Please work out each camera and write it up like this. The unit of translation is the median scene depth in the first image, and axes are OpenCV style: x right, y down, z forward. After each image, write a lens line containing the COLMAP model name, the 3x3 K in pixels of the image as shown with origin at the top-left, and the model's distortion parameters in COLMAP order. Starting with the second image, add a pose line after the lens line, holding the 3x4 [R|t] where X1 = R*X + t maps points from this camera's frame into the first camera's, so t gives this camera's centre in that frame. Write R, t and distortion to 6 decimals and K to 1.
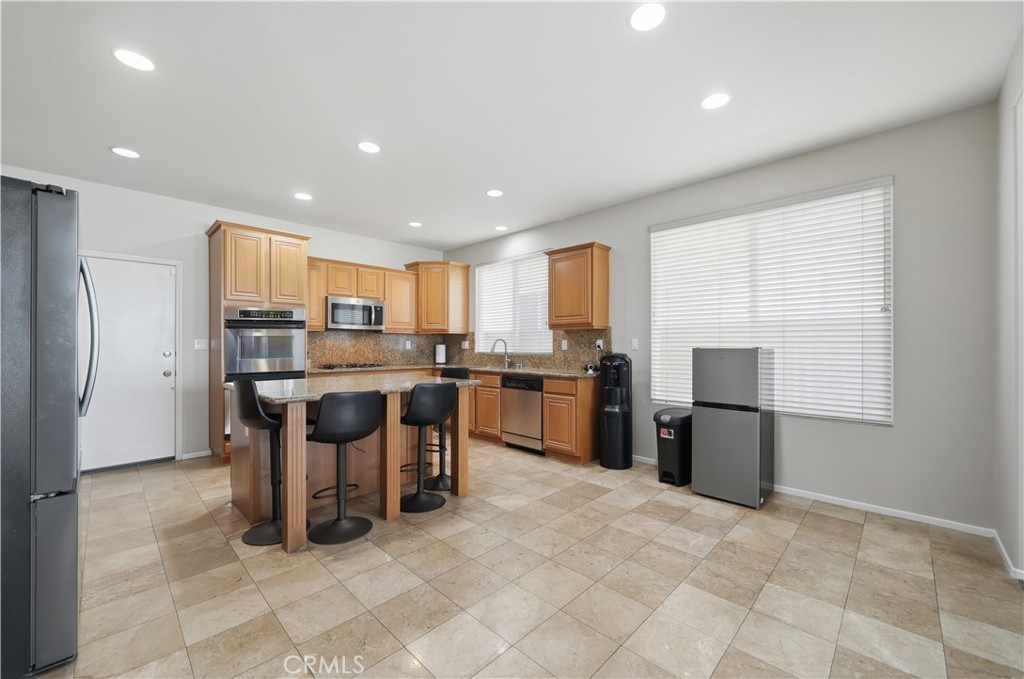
lens RADIAL K [[400.0, 0, 507.1], [0, 400.0, 341.7], [0, 0, 1]] dist [-0.001747, 0.000642]
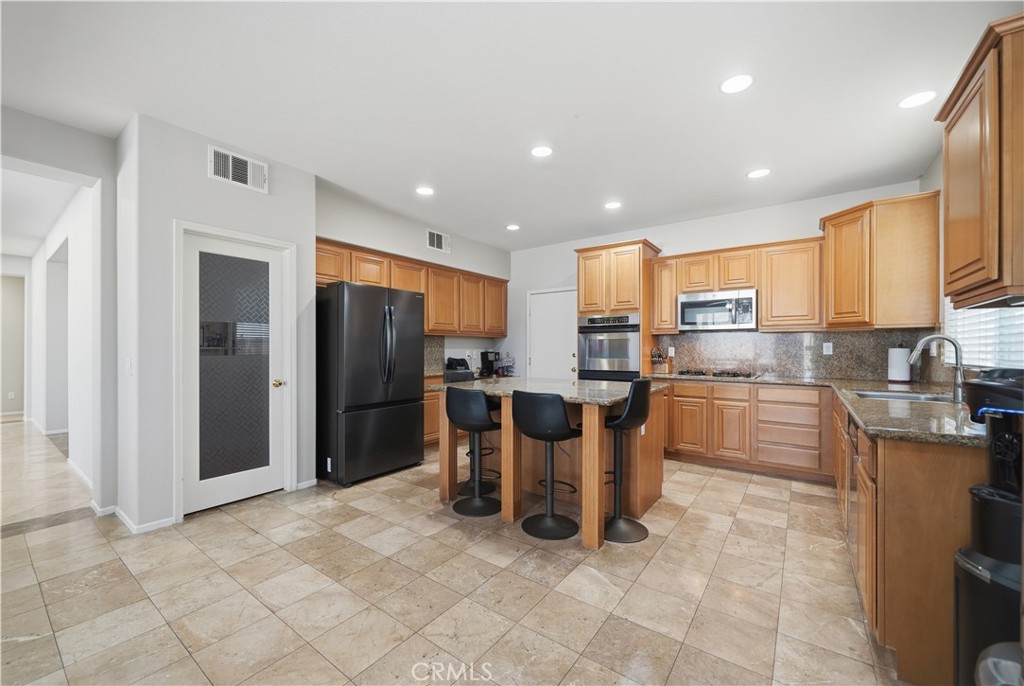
lens RADIAL K [[401.4, 0, 507.7], [0, 401.4, 346.2], [0, 0, 1]] dist [-0.003574, 0.000403]
pose [[0.151445, -0.003216, -0.988460, 0.523793], [0.005616, 0.999981, -0.002393, 0.005301], [0.988450, -0.005189, 0.151461, 0.630943]]
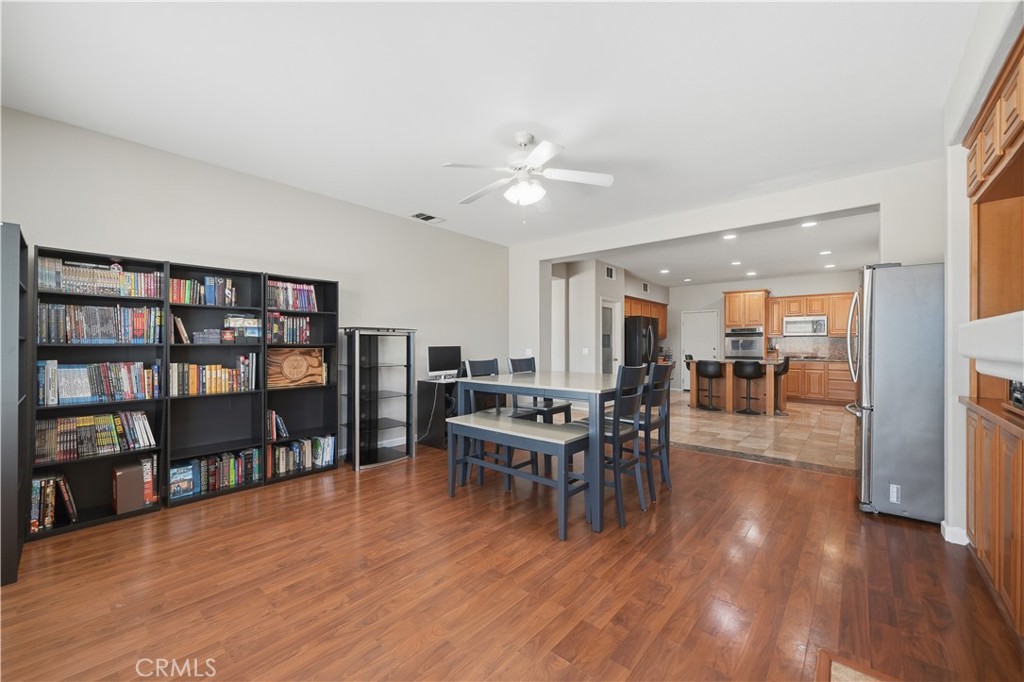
lens RADIAL K [[401.4, 0, 514.1], [0, 401.4, 342.5], [0, 0, 1]] dist [-0.003574, 0.000403]
pose [[0.083376, -0.004112, -0.996510, 1.611949], [0.004562, 0.999983, -0.003745, -0.001430], [0.996508, -0.004234, 0.083393, -0.441758]]
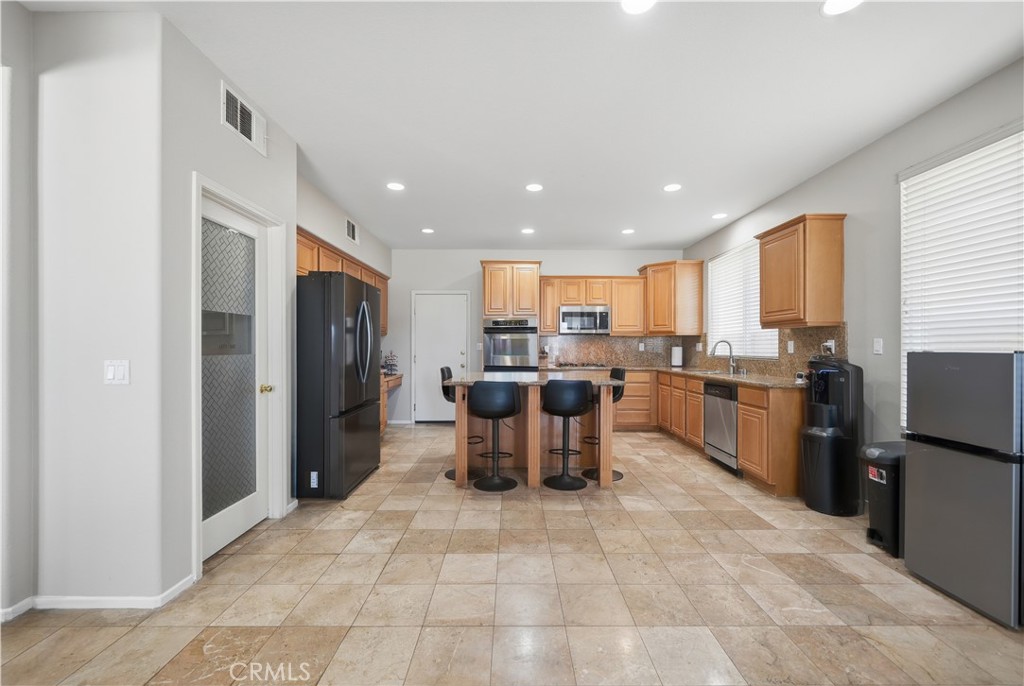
lens RADIAL K [[401.4, 0, 514.2], [0, 401.4, 344.2], [0, 0, 1]] dist [-0.003574, 0.000403]
pose [[0.712466, -0.001173, -0.701706, 0.398750], [0.001239, 0.999999, -0.000413, 0.002503], [0.701706, -0.000576, 0.712466, 0.059609]]
